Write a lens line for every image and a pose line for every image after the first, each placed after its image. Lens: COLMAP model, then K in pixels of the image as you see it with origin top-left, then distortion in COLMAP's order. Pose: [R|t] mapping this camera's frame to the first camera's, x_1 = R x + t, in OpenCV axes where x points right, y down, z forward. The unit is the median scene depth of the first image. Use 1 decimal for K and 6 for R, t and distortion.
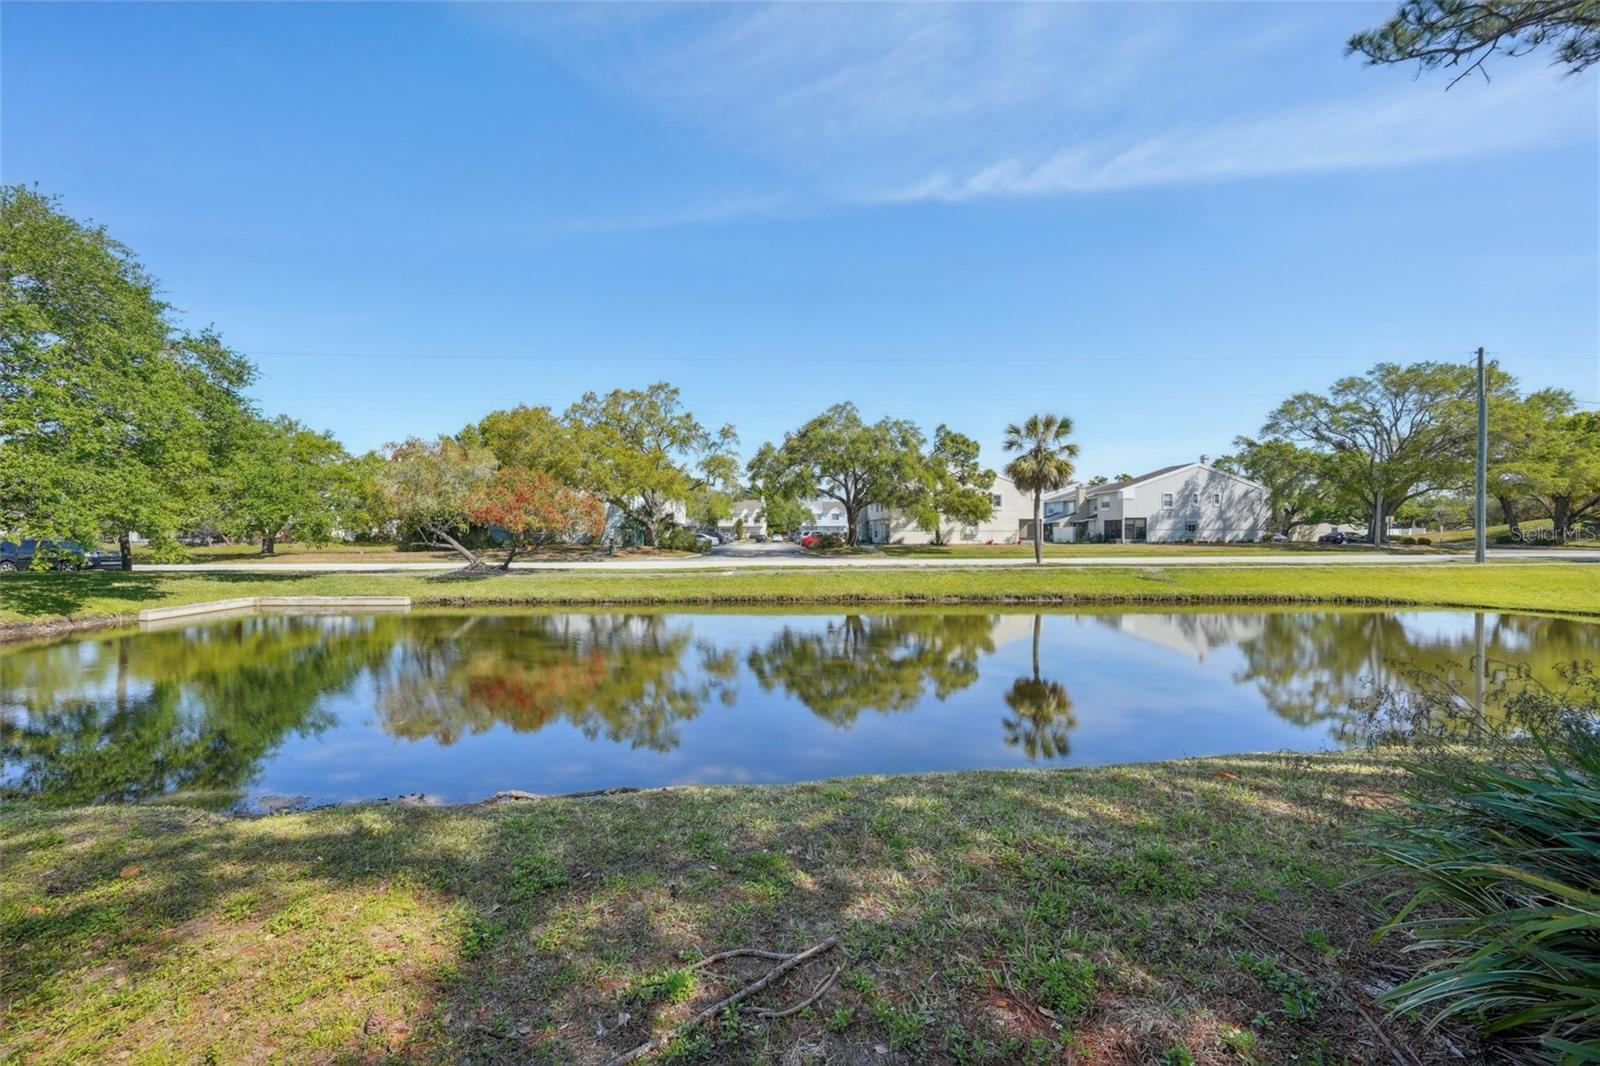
lens RADIAL K [[551.6, 0, 794.4], [0, 551.6, 537.3], [0, 0, 1]] dist [-0.028018, 0.006077]
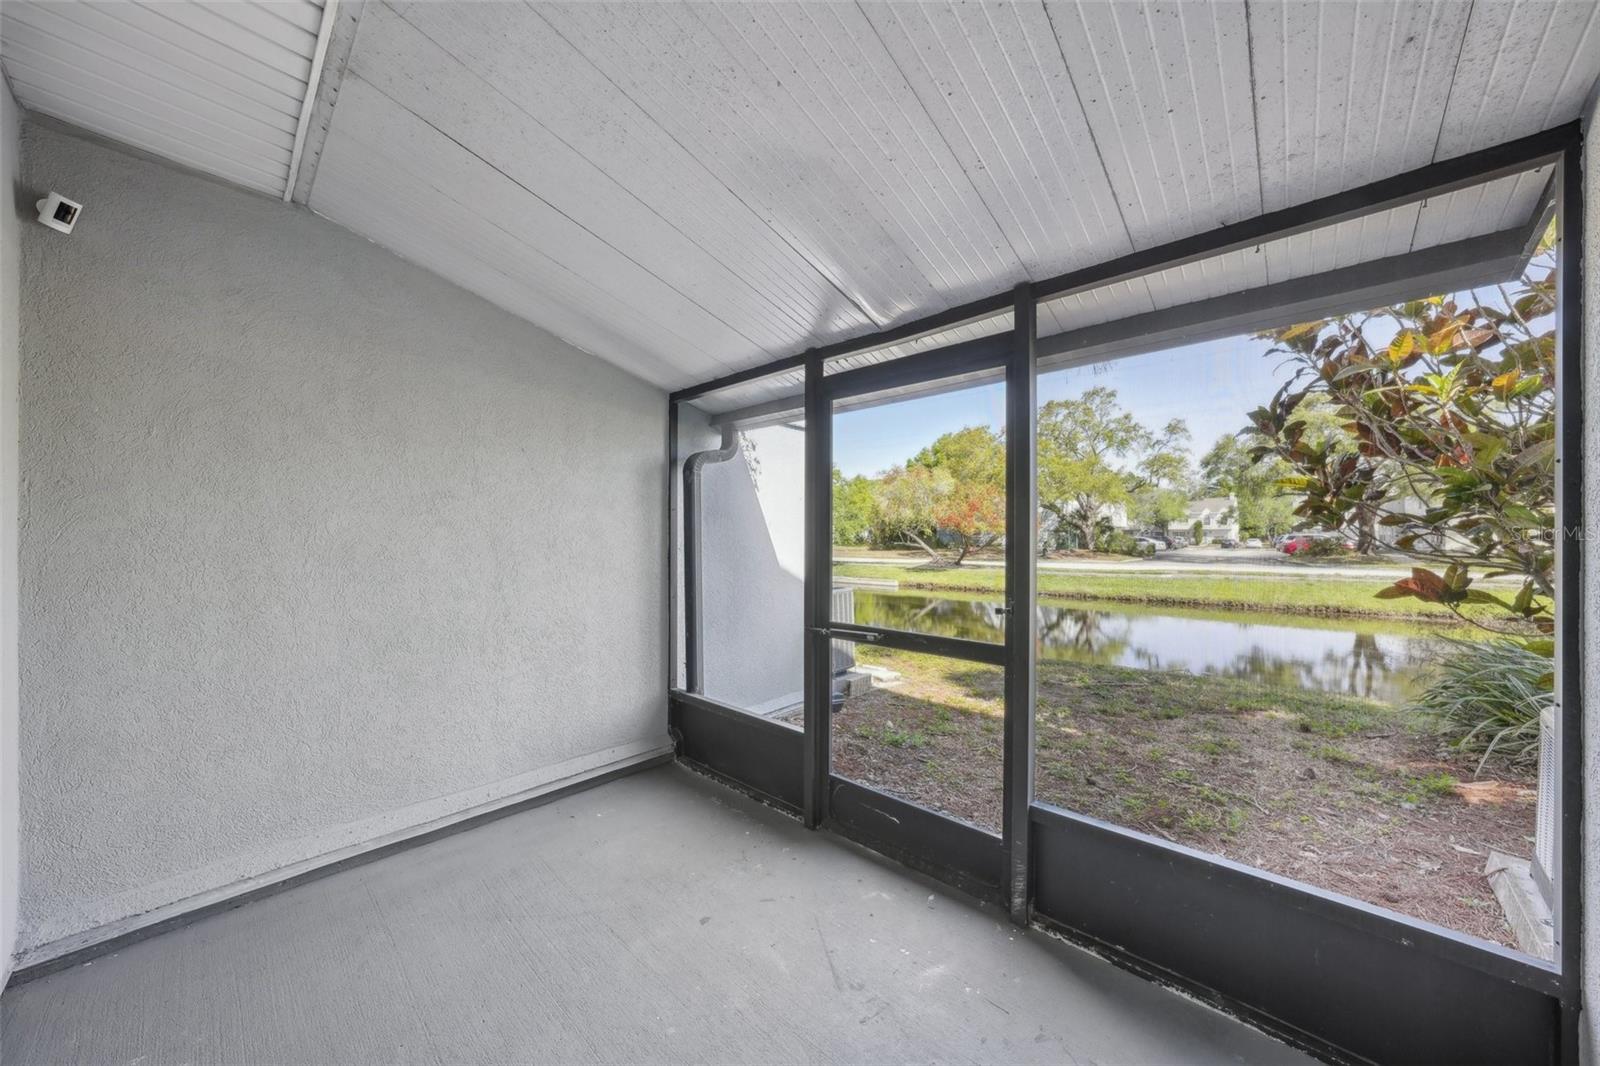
lens RADIAL K [[551.6, 0, 794.4], [0, 551.6, 537.3], [0, 0, 1]] dist [-0.028018, 0.006077]
pose [[0.734684, 0.003346, -0.678402, 0.030359], [-0.008268, 0.999958, -0.004023, 0.002538], [0.678359, 0.008564, 0.734680, -0.107389]]
